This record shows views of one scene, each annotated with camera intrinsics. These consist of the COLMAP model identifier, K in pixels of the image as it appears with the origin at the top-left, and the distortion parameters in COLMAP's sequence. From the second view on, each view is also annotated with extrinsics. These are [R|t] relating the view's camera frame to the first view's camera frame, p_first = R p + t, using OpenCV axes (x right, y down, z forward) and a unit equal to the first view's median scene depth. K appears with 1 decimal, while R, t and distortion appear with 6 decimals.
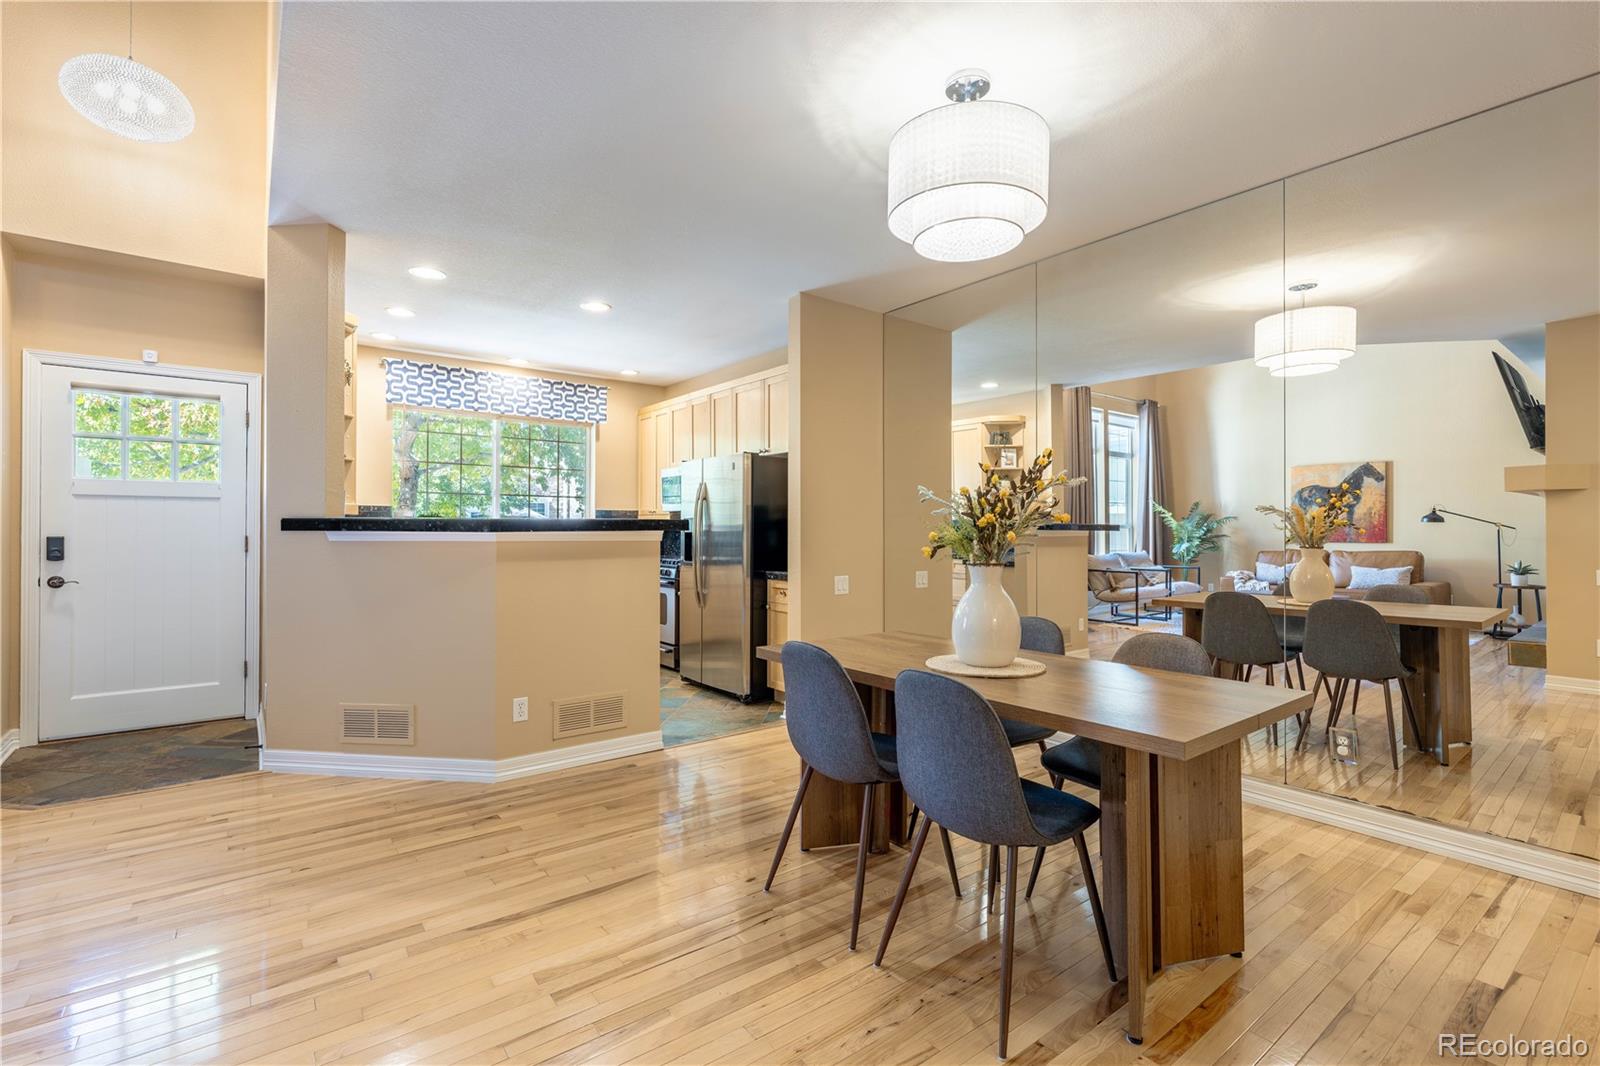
lens RADIAL K [[700.6, 0, 785.3], [0, 700.6, 532.2], [0, 0, 1]] dist [-0.000737, 0.000469]
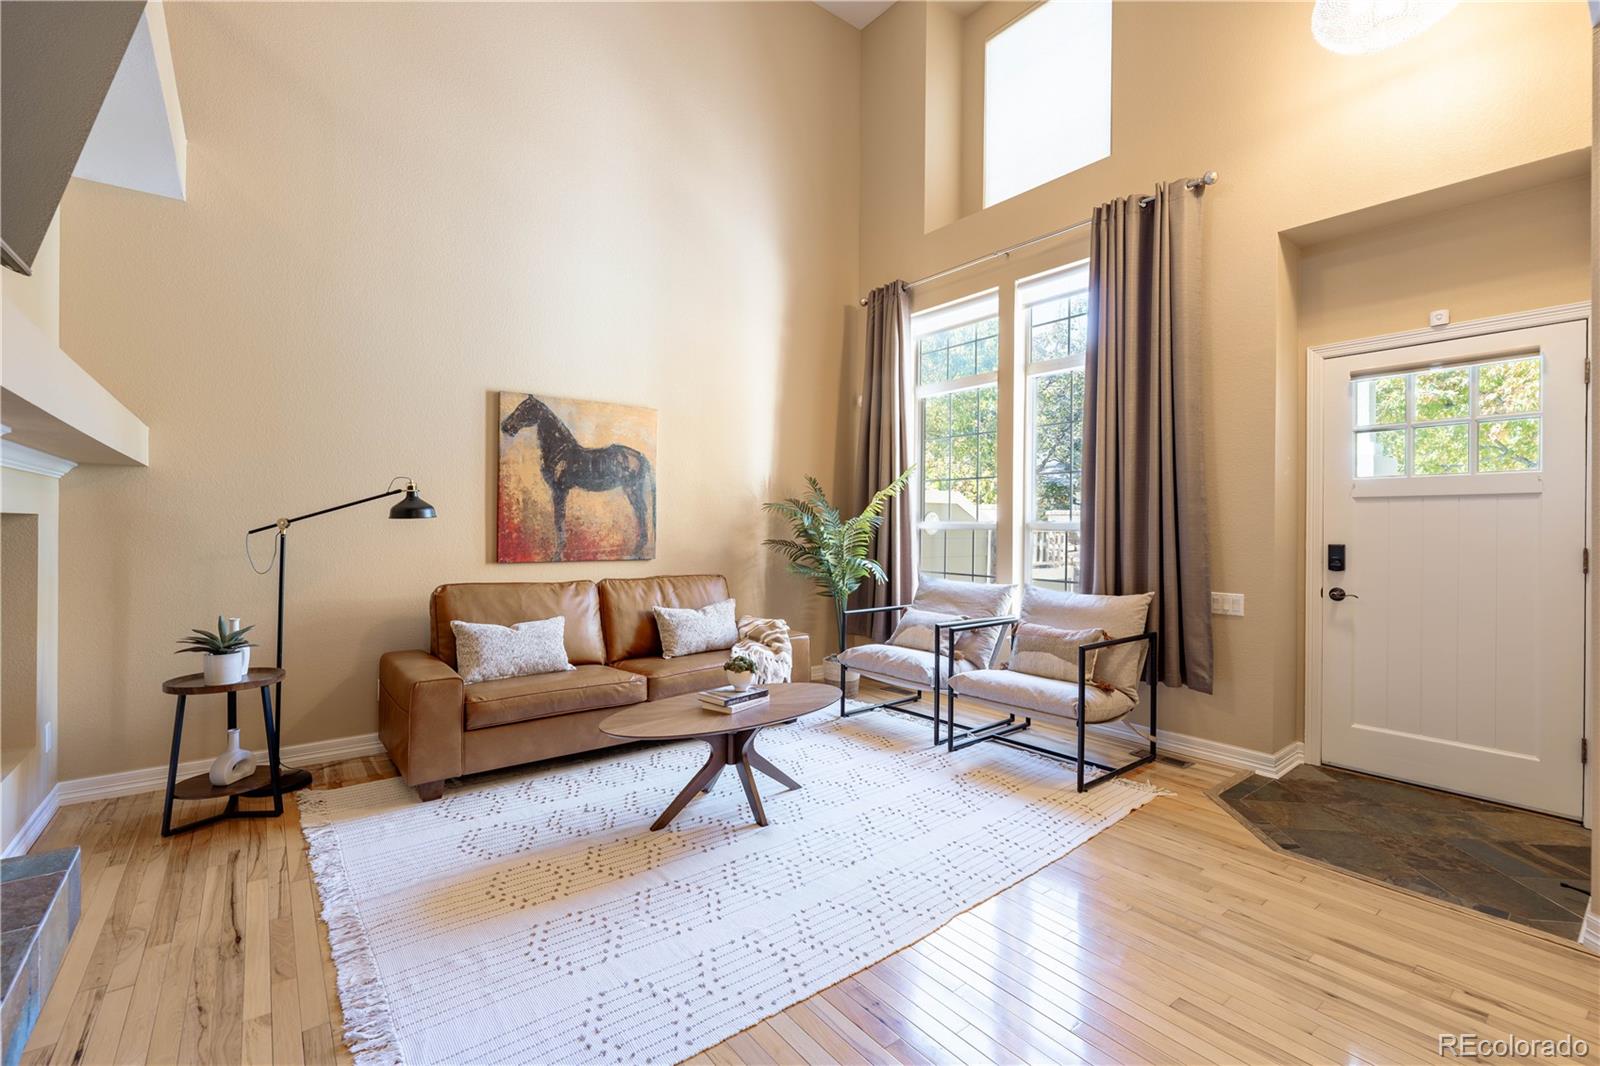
lens RADIAL K [[700.6, 0, 795.5], [0, 700.6, 527.1], [0, 0, 1]] dist [-0.000737, 0.000469]
pose [[0.015488, -0.003726, -0.999873, -0.144976], [-0.002727, 0.999989, -0.003769, -0.011591], [0.999876, 0.002785, 0.015478, 0.292458]]
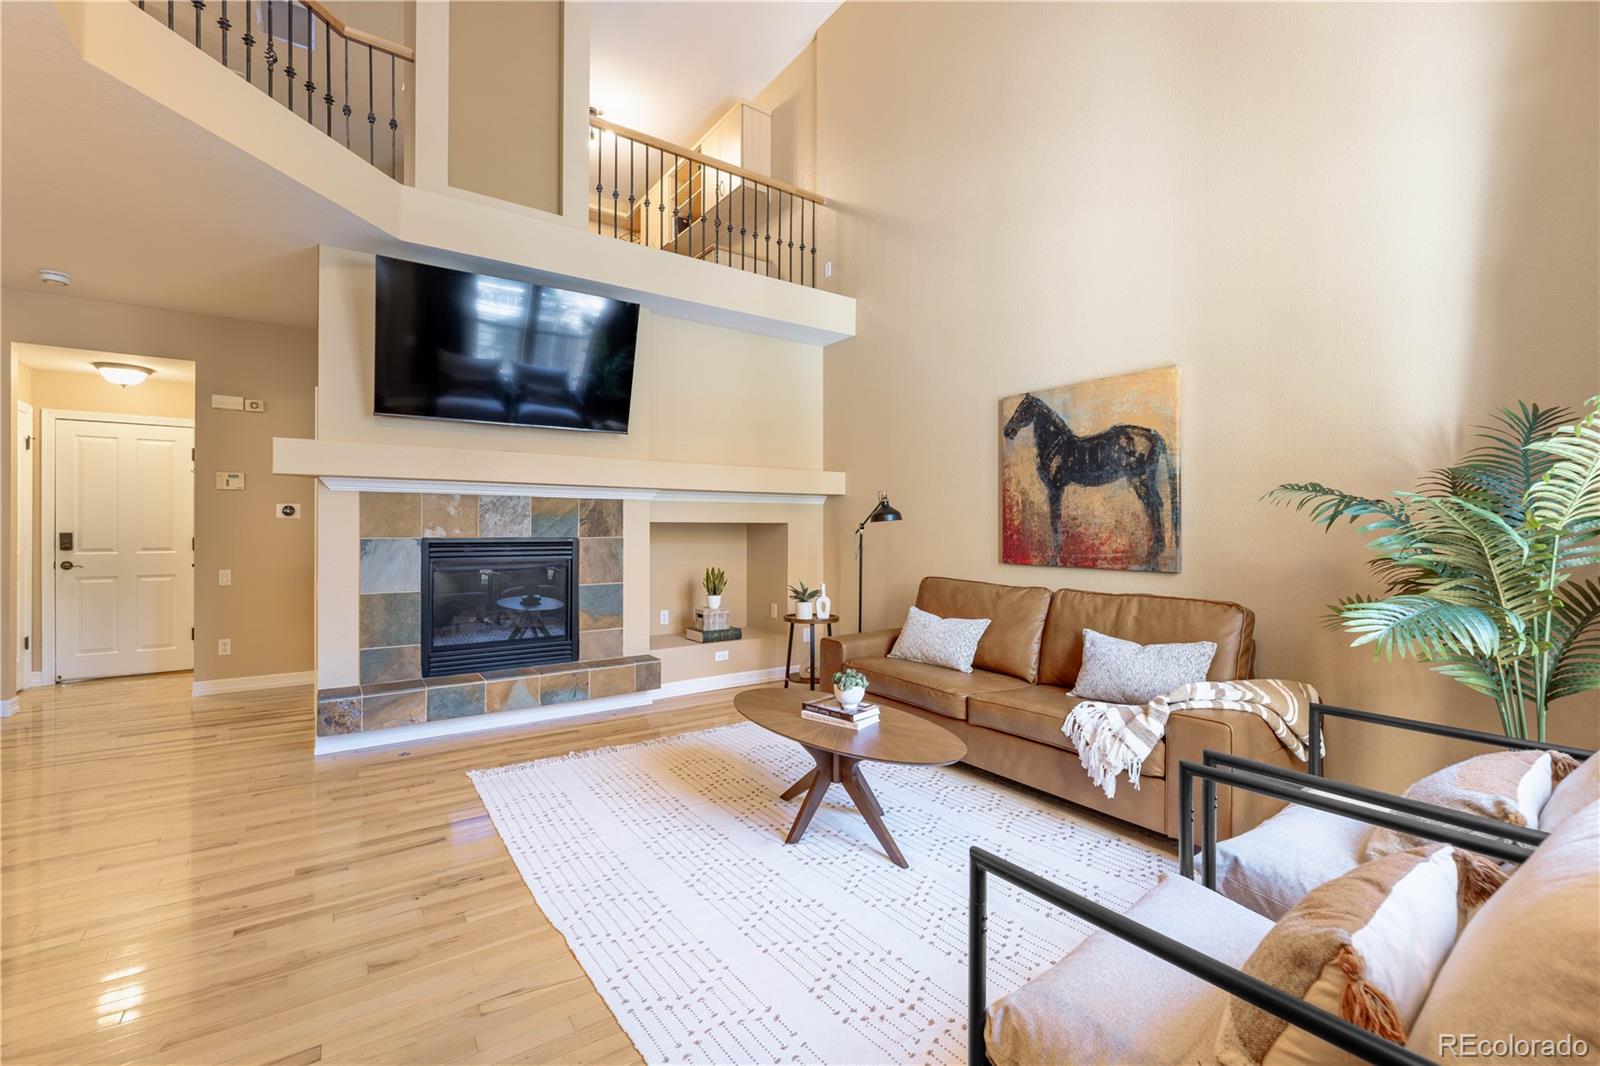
lens RADIAL K [[681.6, 0, 767.5], [0, 681.6, 527.8], [0, 0, 1]] dist [0.000197, -0.000058]
pose [[-0.998166, -0.004478, 0.060375, -0.922233], [-0.004705, 0.999982, -0.003616, -0.010141], [-0.060358, -0.003893, -0.998169, 0.966837]]
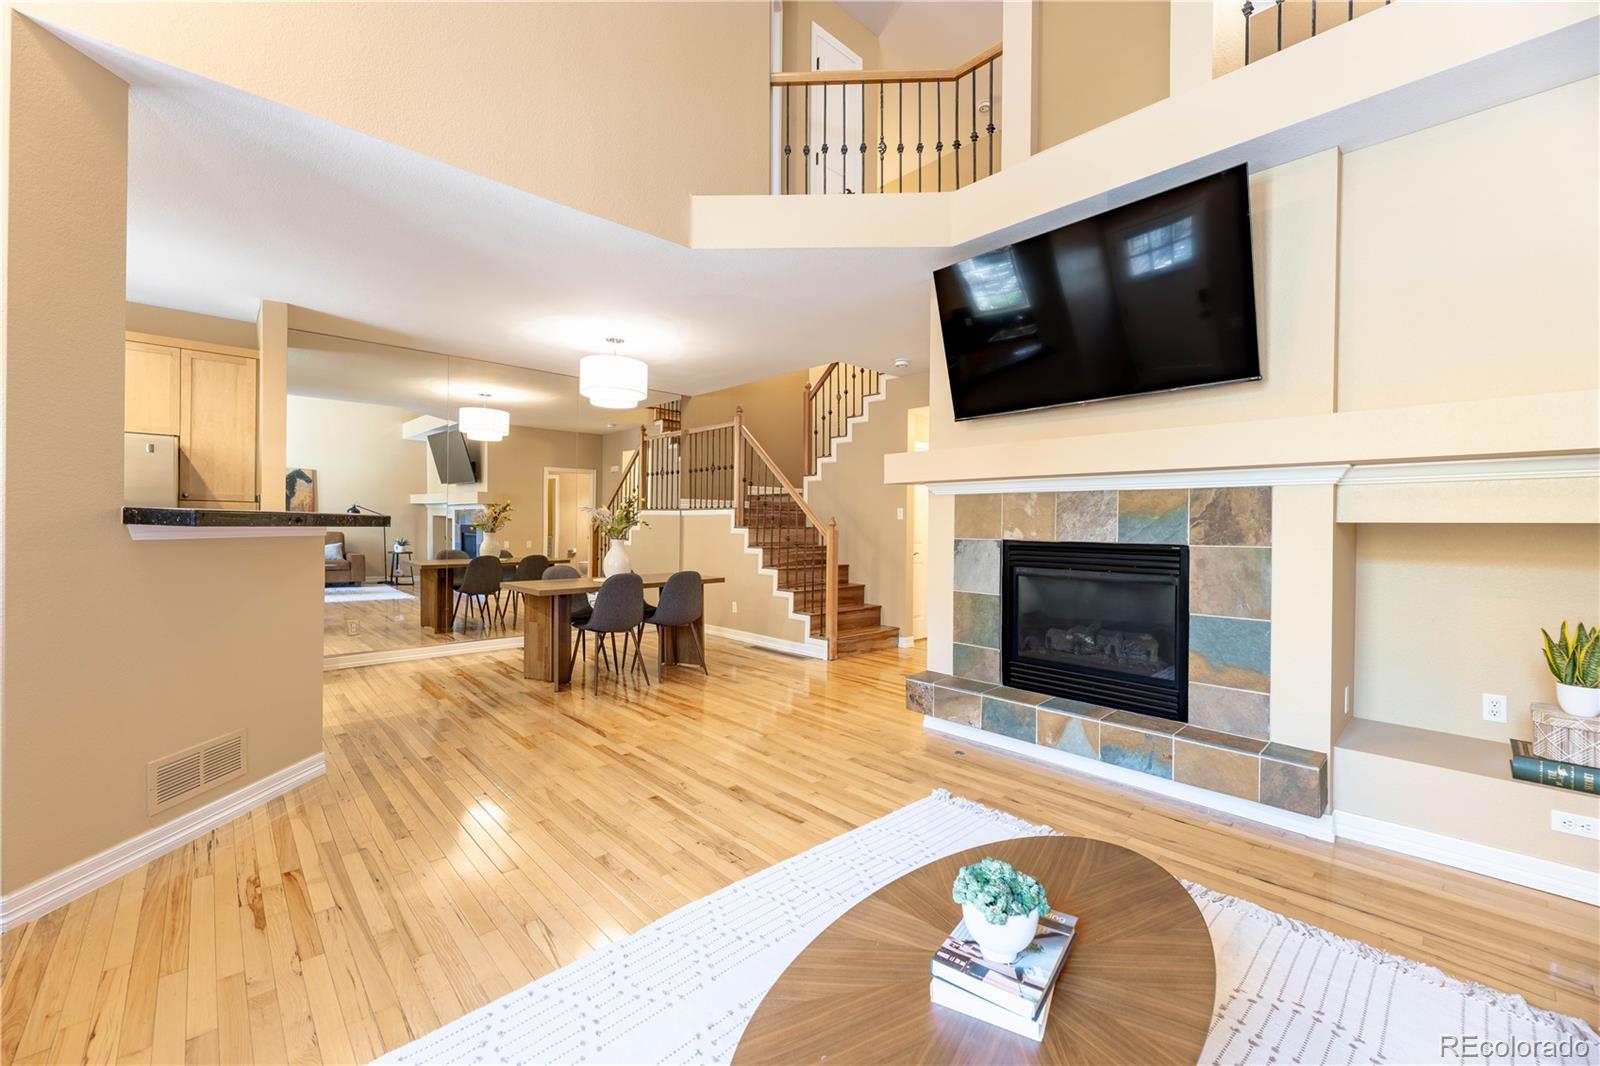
lens RADIAL K [[647.9, 0, 797.9], [0, 647.9, 526.9], [0, 0, 1]] dist [0.003181, -0.001065]
pose [[-0.104270, -0.005109, 0.994536, -1.246979], [-0.016218, 0.999863, 0.003436, -0.012990], [-0.994417, -0.015771, -0.104338, 0.365756]]
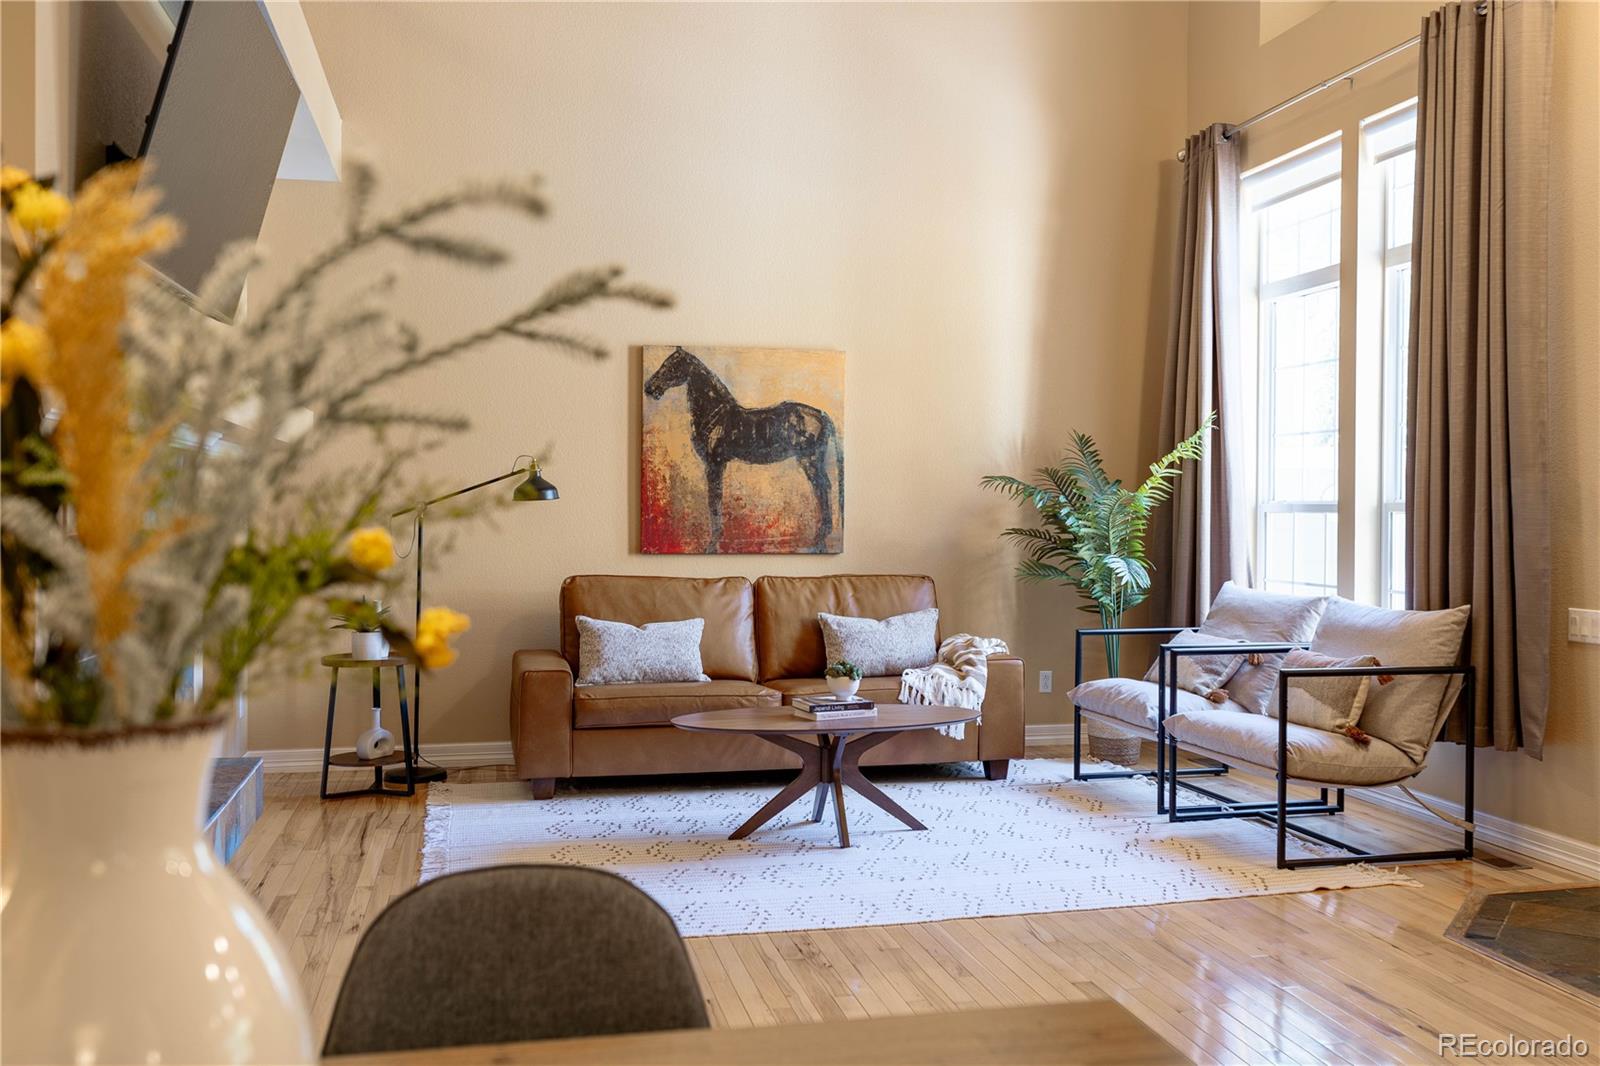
lens RADIAL K [[1429.7, 0, 803.4], [0, 1429.7, 524.0], [0, 0, 1]] dist [0.006949, 0.021757]
pose [[-0.409617, 0.002969, -0.912253, 0.347915], [-0.002832, 0.999986, 0.004527, -0.005455], [0.912253, 0.004438, -0.409603, 0.787057]]
